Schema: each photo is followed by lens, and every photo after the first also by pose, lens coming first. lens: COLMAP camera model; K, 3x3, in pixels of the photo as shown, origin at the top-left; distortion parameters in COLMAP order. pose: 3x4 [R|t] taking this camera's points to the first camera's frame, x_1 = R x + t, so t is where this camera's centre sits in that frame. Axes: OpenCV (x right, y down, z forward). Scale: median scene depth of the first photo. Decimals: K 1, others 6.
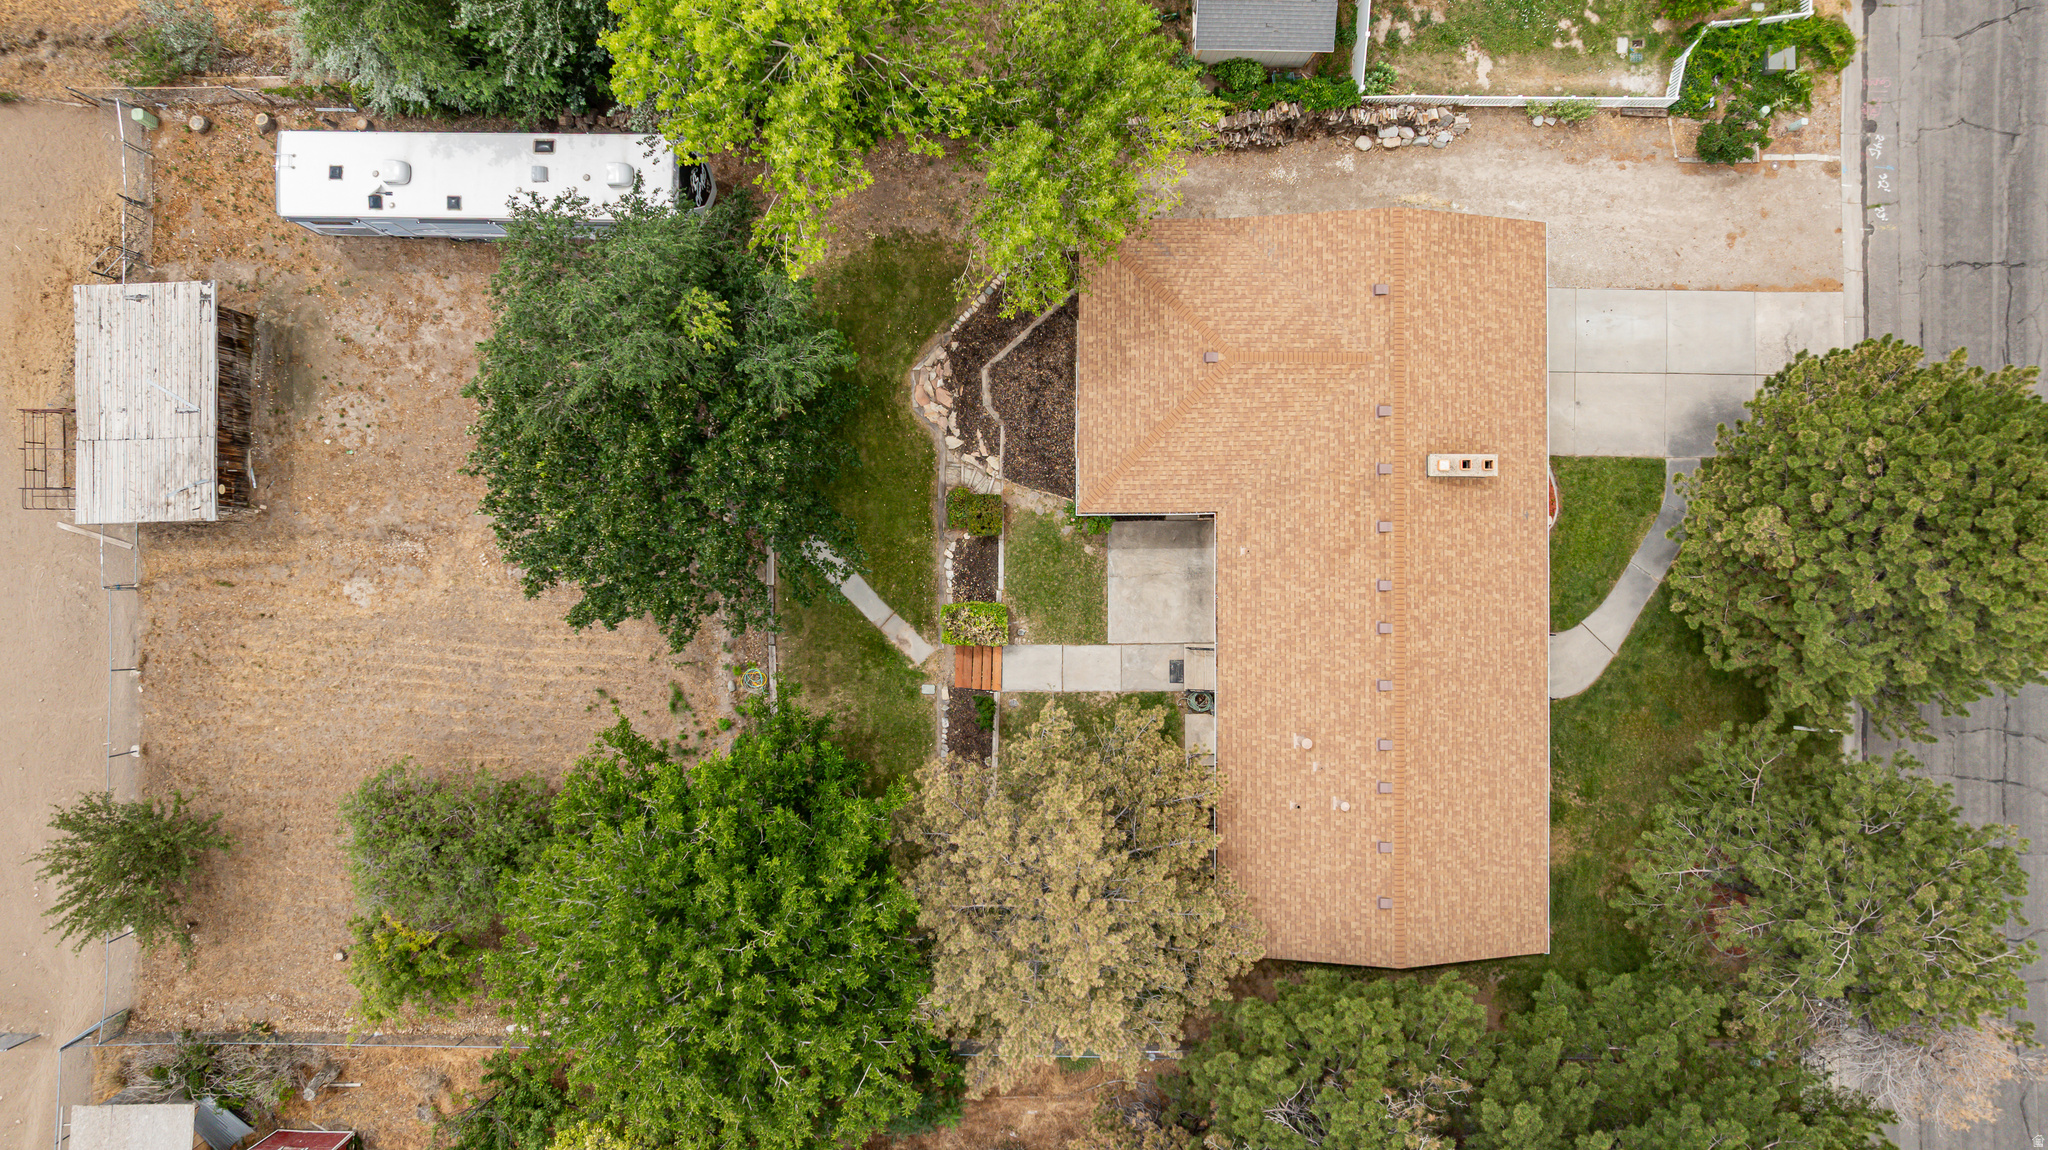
lens RADIAL K [[1457.1, 0, 1031.8], [0, 1457.1, 562.7], [0, 0, 1]] dist [-0.018091, 0.000162]
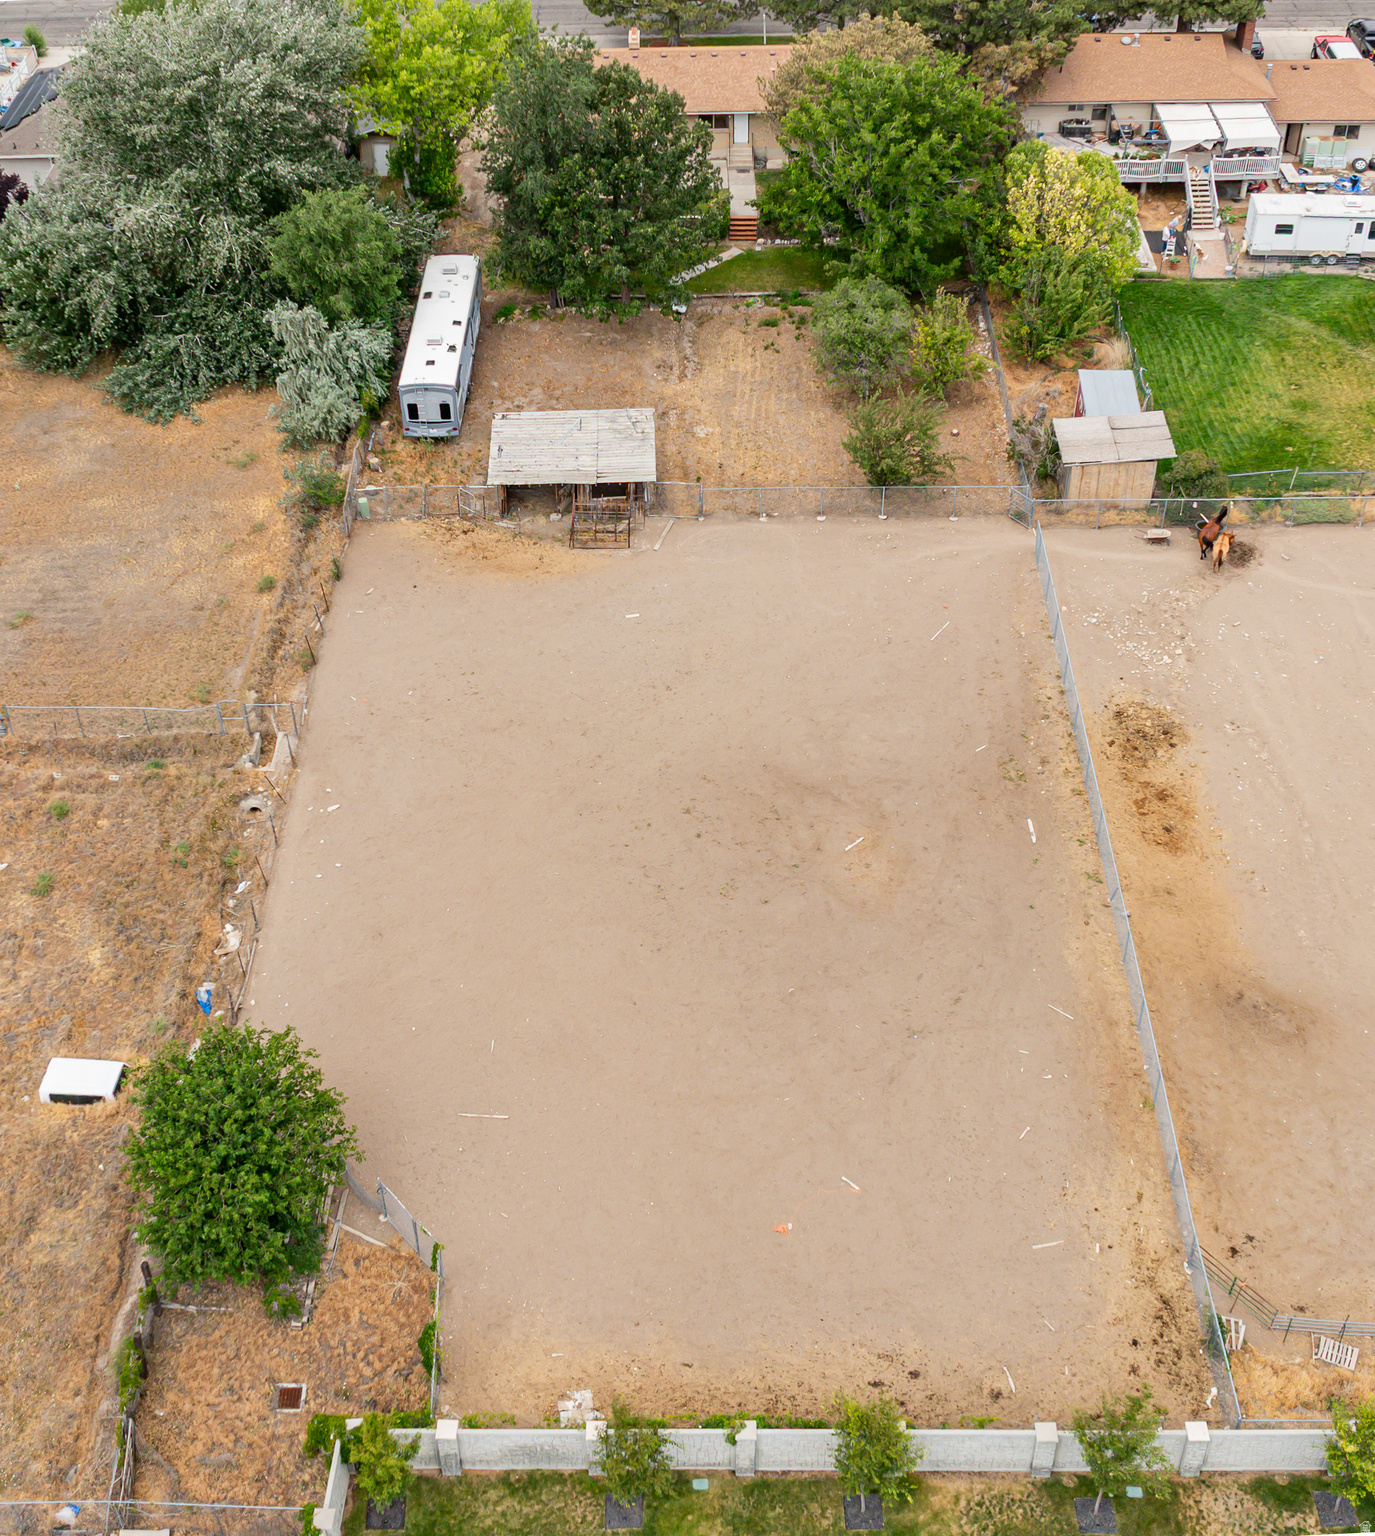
lens RADIAL K [[2013.9, 0, 687.5], [0, 2013.9, 768.0], [0, 0, 1]] dist [-0.005313, -0.092557]
pose [[-0.001510, -0.665181, 0.746680, -2.273853], [0.999820, -0.015144, -0.011469, 0.023107], [0.018937, 0.746528, 0.665084, -0.100845]]
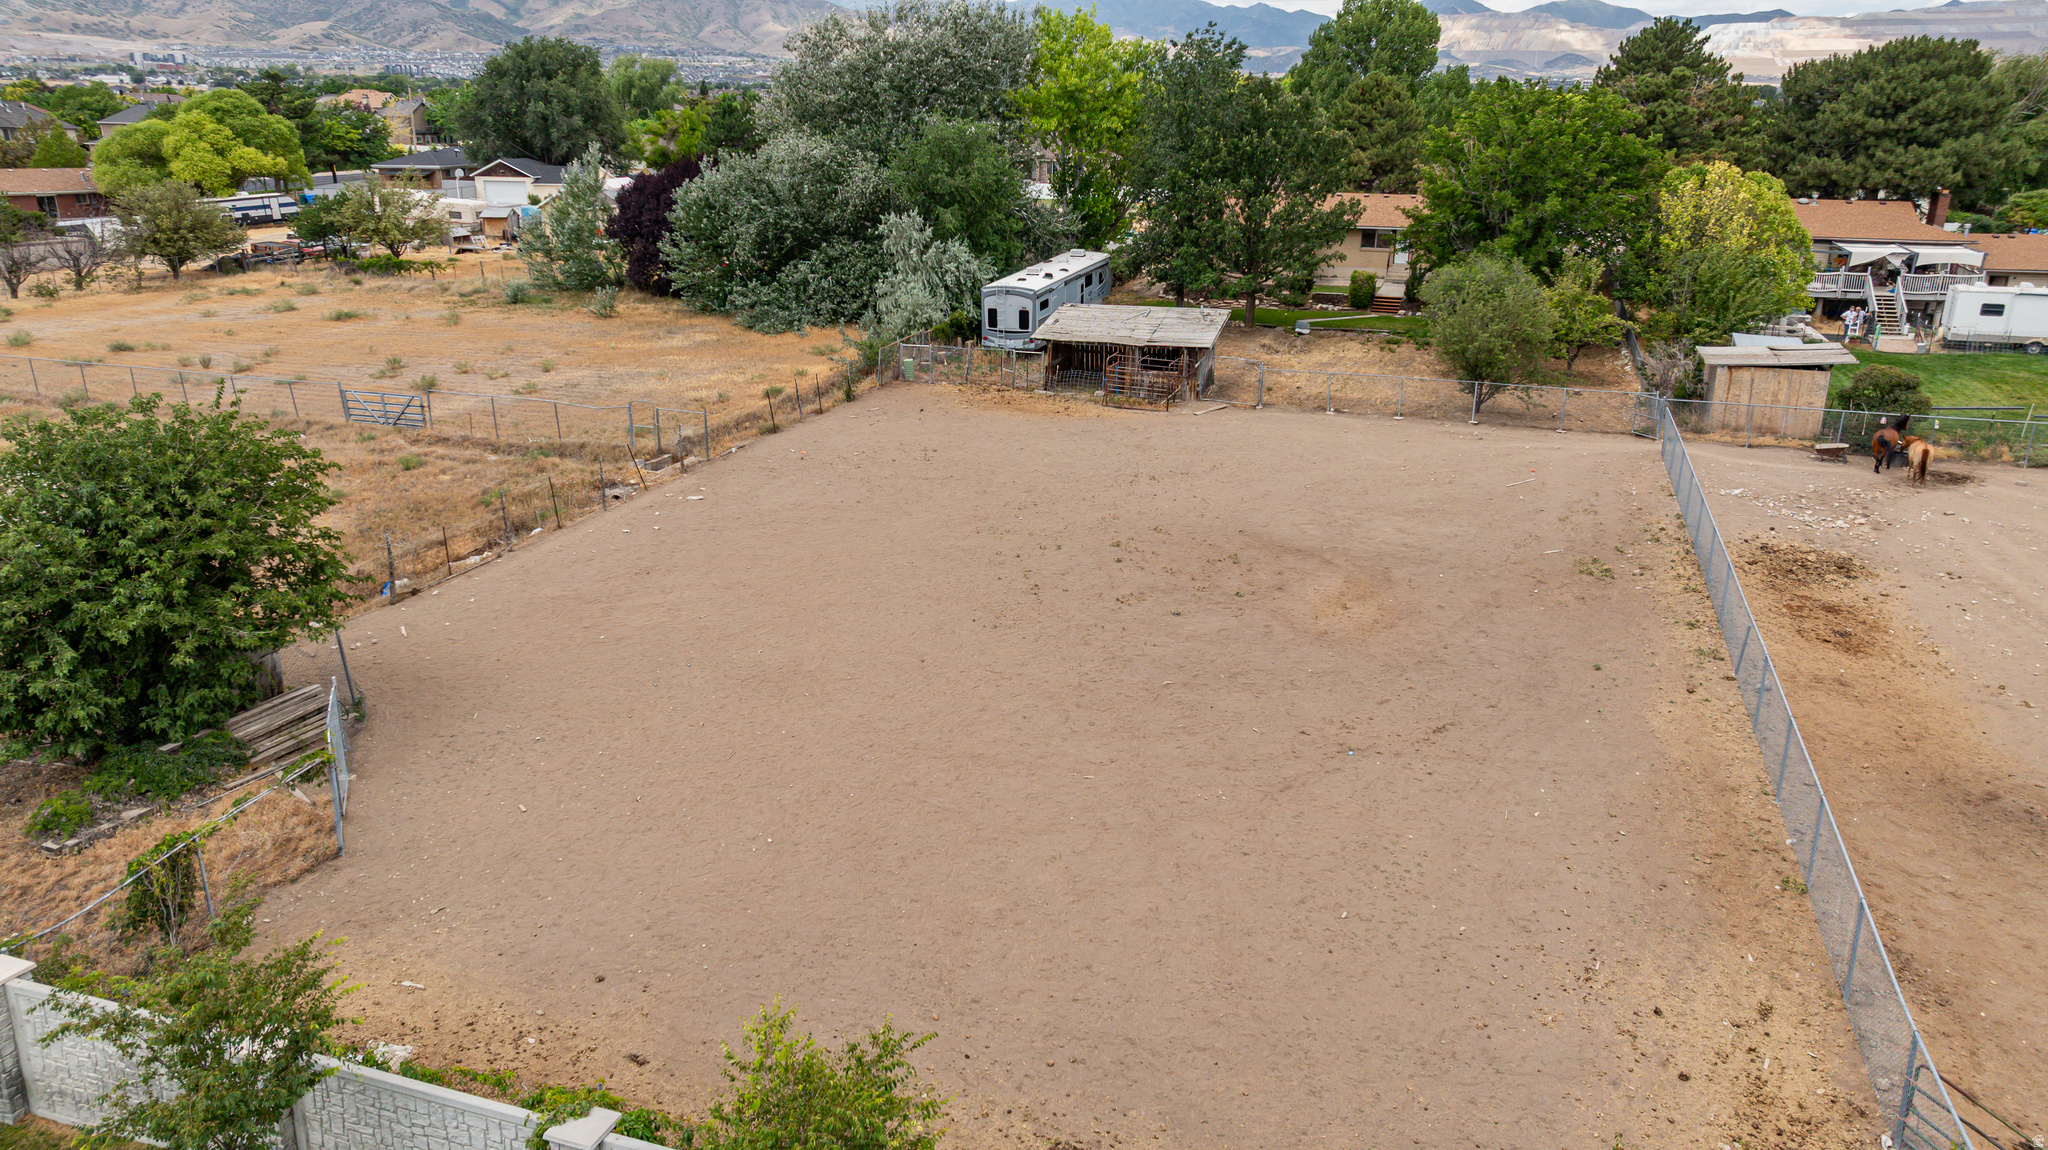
lens RADIAL K [[1457.1, 0, 1031.8], [0, 1457.1, 562.7], [0, 0, 1]] dist [-0.018091, 0.000162]
pose [[0.309202, -0.306045, 0.900406, -1.871258], [0.950988, 0.095572, -0.294087, 0.213415], [0.003951, 0.947208, 0.320597, 0.753251]]
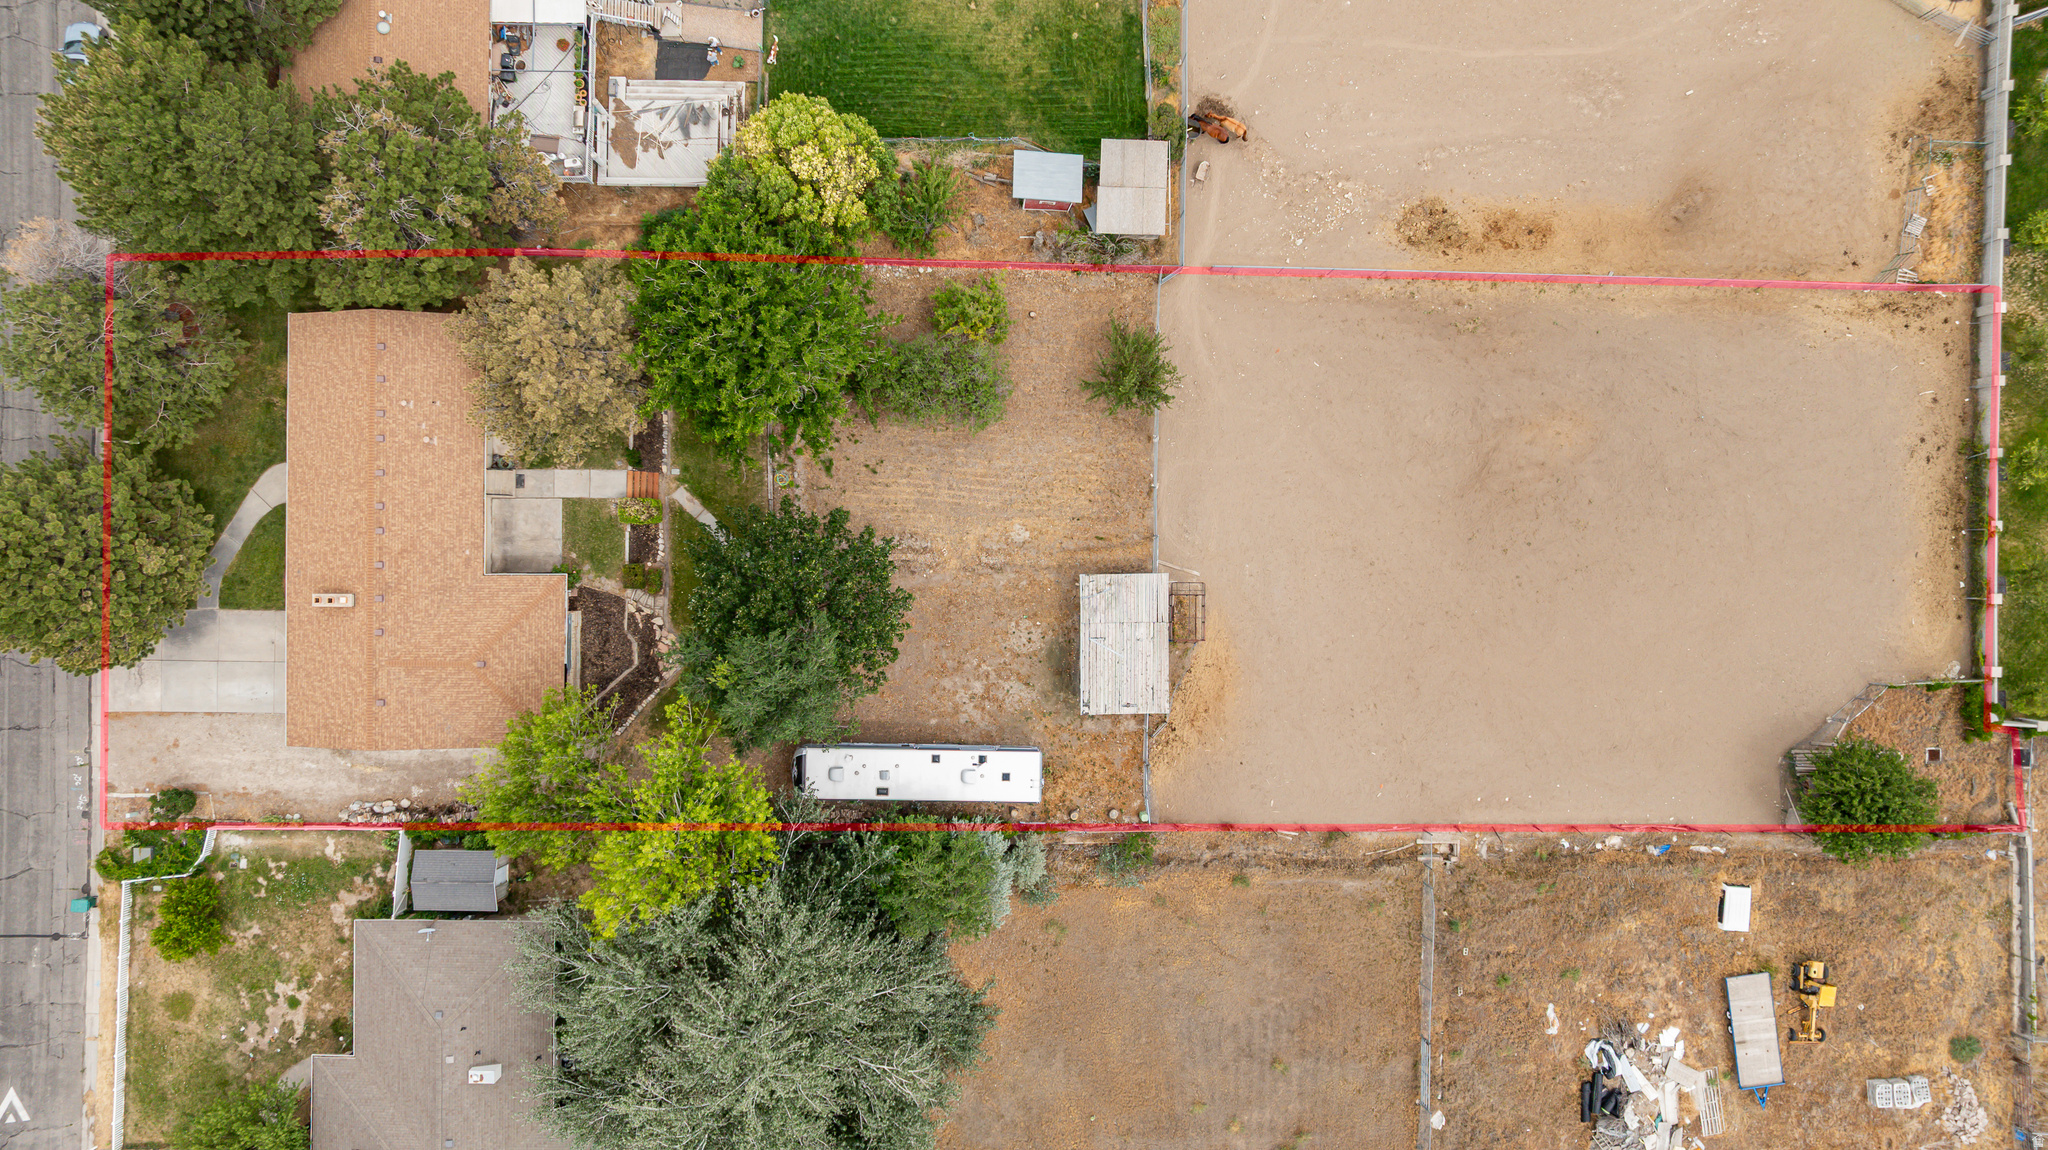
lens RADIAL K [[1443.4, 0, 1024.0], [0, 1443.4, 575.0], [0, 0, 1]] dist [-0.048841, 0.042489]
pose [[-0.998205, -0.006053, -0.059589, -0.380865], [0.005689, -0.999964, 0.006281, -0.039410], [-0.059625, 0.005930, 0.998203, -0.671571]]
